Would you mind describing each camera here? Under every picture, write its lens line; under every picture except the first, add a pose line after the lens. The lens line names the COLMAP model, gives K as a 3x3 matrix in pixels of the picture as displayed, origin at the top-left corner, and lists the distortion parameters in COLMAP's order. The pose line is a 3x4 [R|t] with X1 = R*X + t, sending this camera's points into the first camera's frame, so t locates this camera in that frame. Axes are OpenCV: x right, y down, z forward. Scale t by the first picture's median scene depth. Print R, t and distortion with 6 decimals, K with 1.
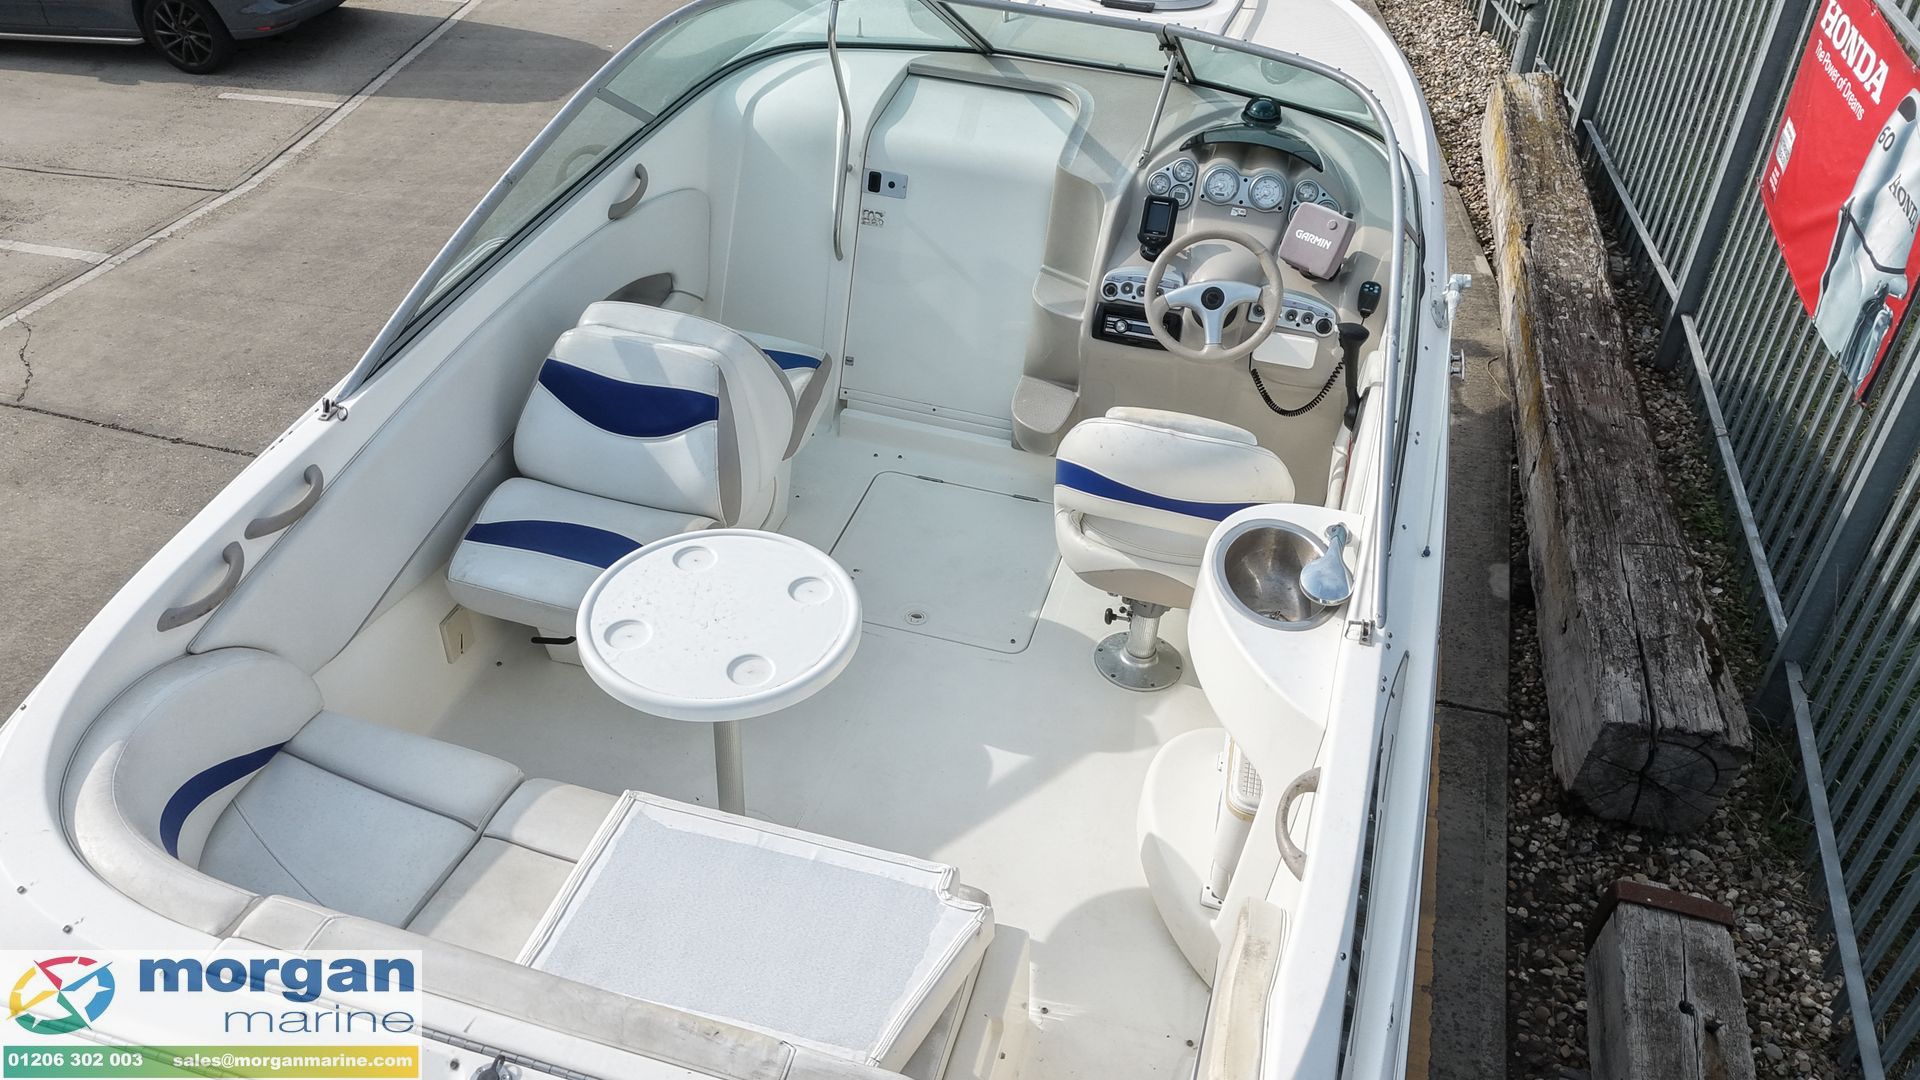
lens RADIAL K [[1413.4, 0, 955.7], [0, 1413.4, 537.9], [0, 0, 1]] dist [0.061068, -0.058723]
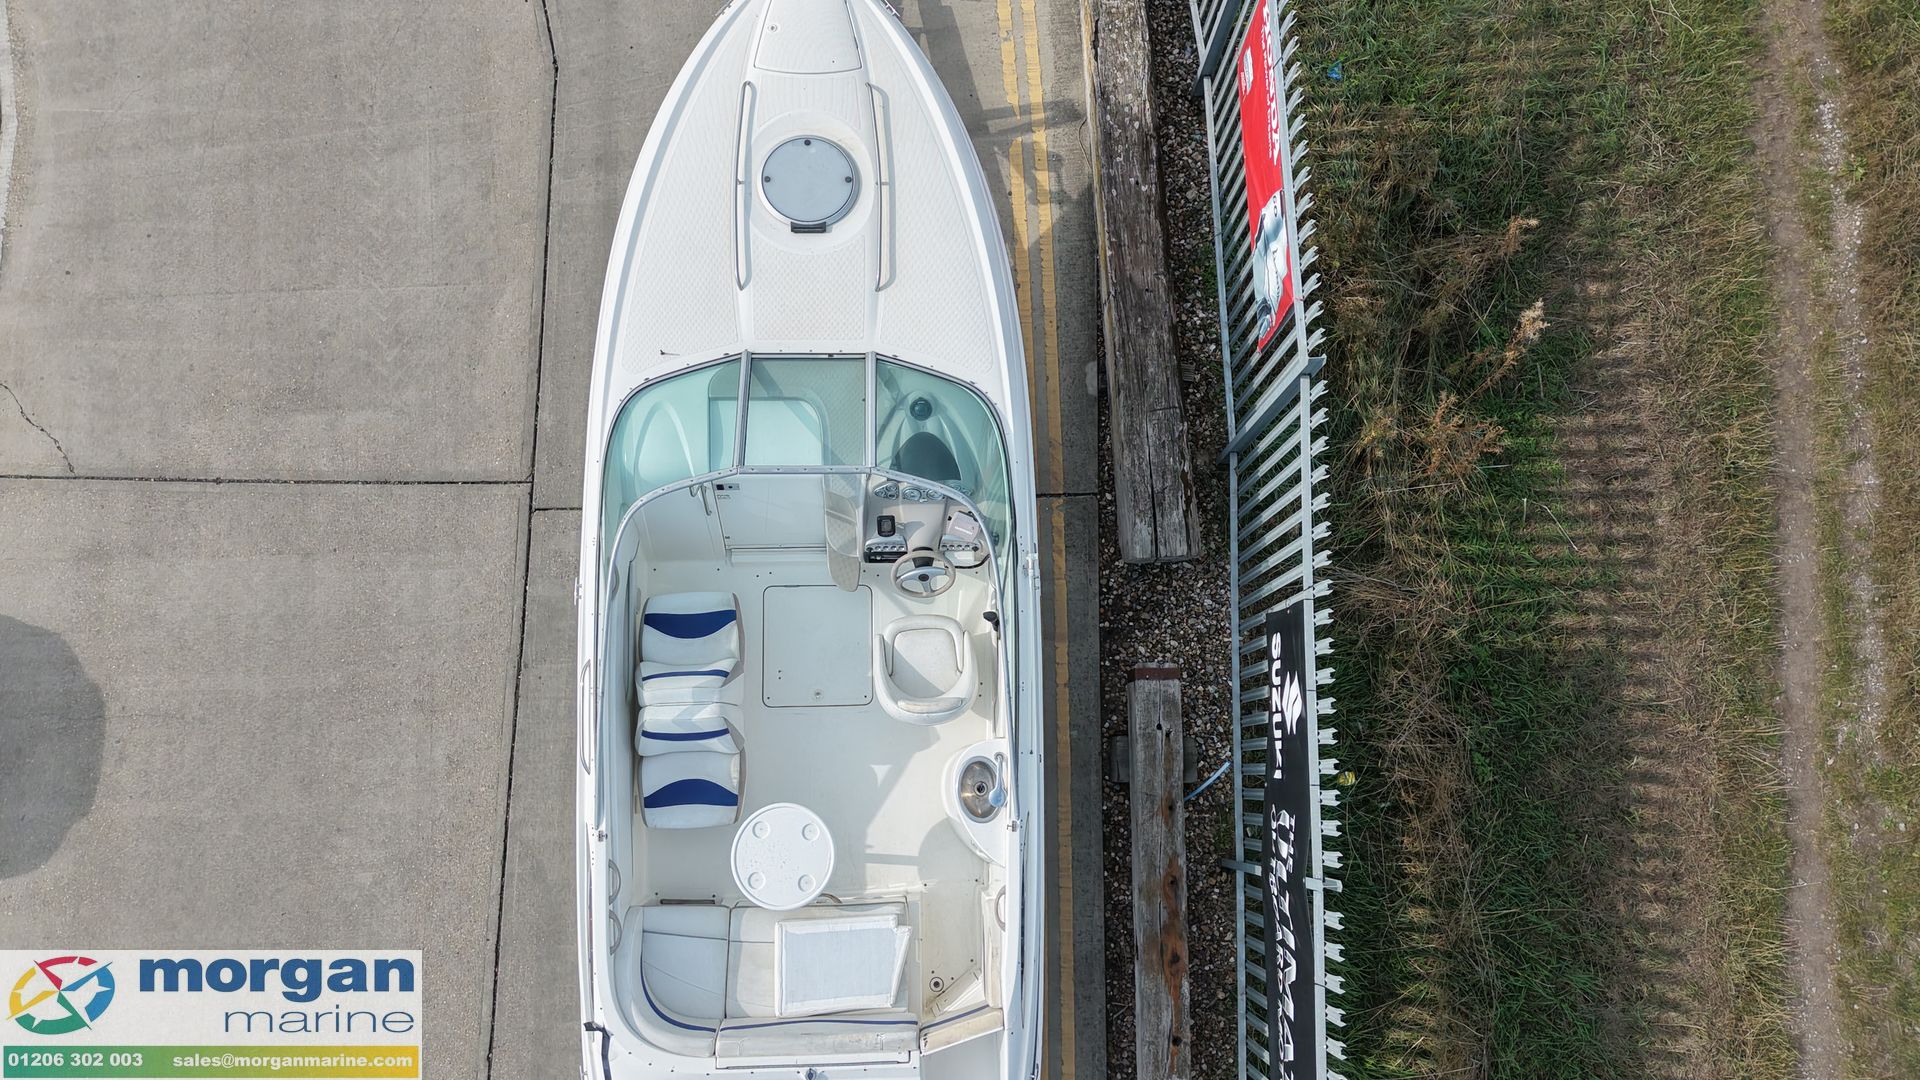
lens RADIAL K [[1413.4, 0, 955.7], [0, 1413.4, 537.9], [0, 0, 1]] dist [0.061068, -0.058723]
pose [[0.955380, -0.290071, 0.055743, 0.098923], [0.172886, 0.702153, 0.690718, -1.268506], [-0.239497, -0.650261, 0.720973, -0.362838]]
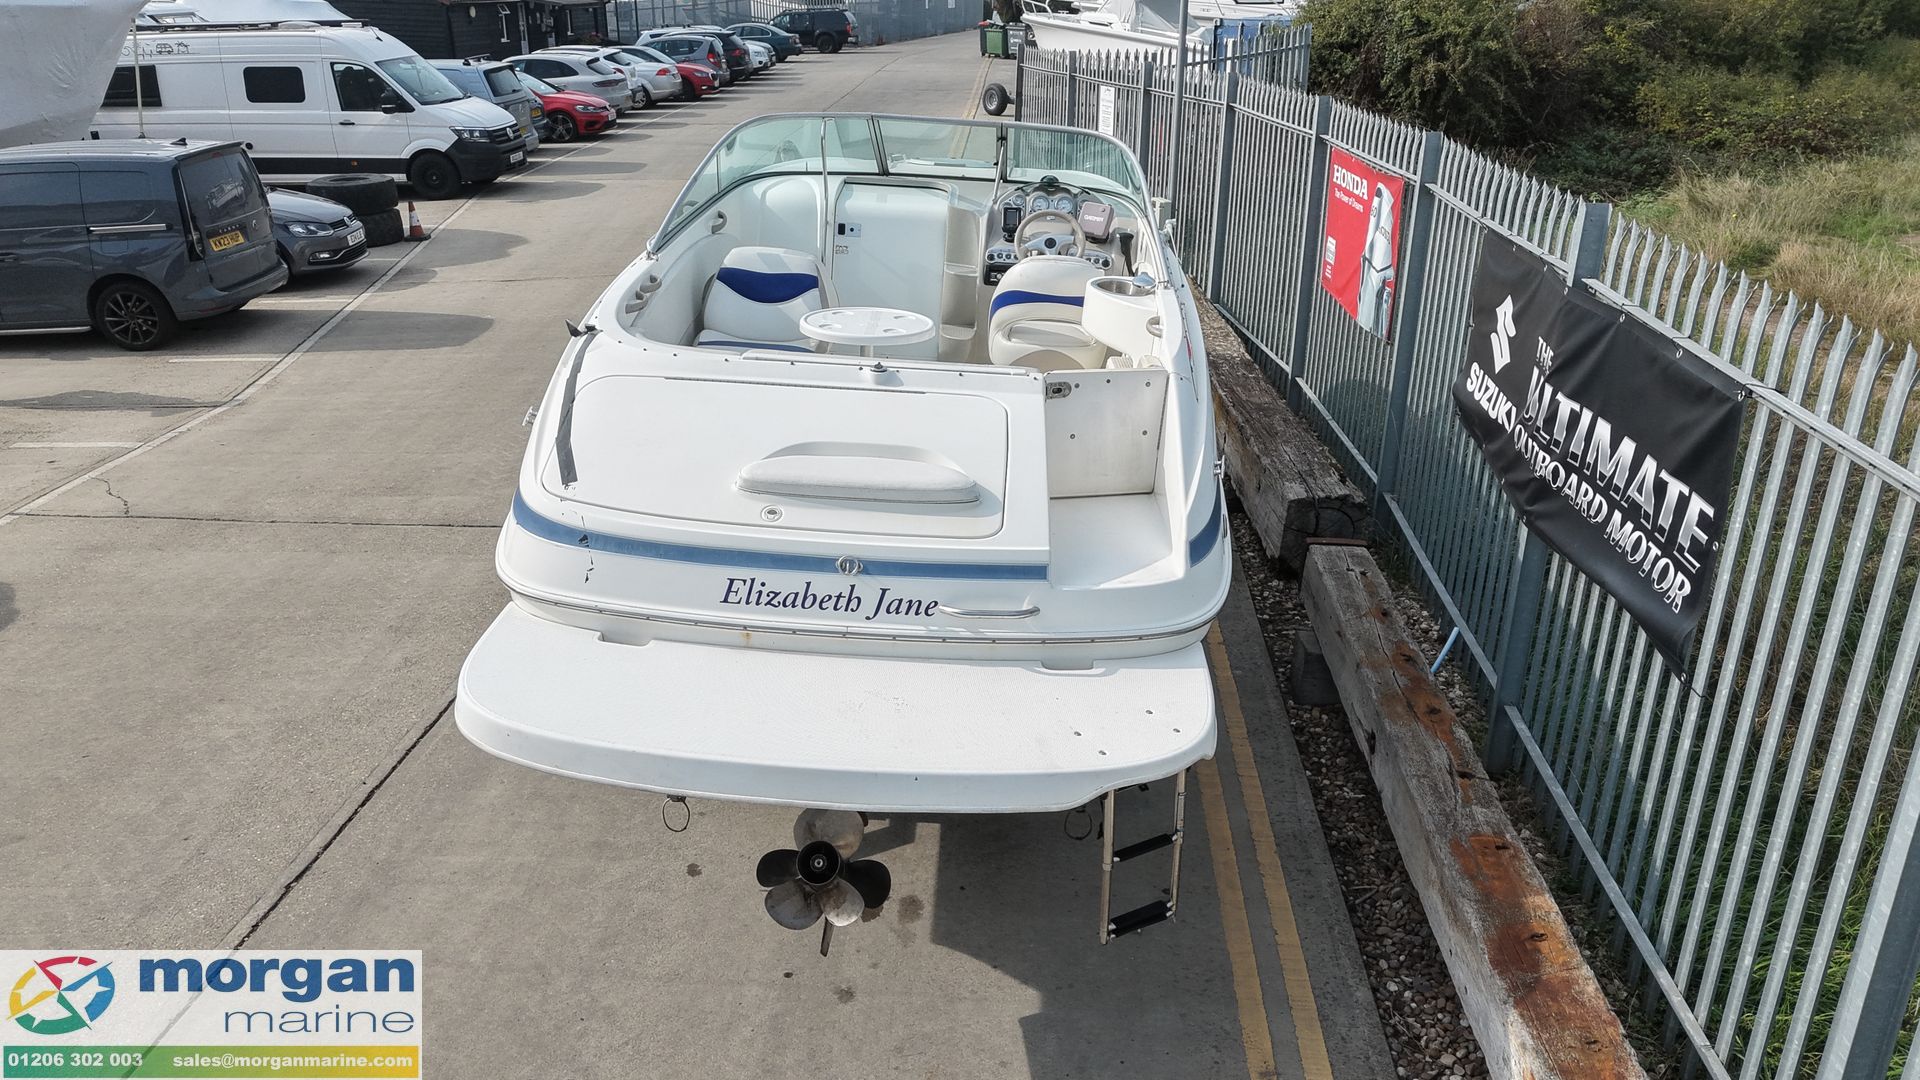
lens RADIAL K [[1413.4, 0, 955.7], [0, 1413.4, 537.9], [0, 0, 1]] dist [0.061068, -0.058723]
pose [[0.973238, -0.085860, 0.213155, -0.297717], [0.139255, 0.958220, -0.249843, 0.519969], [-0.182798, 0.272840, 0.944533, -0.520177]]
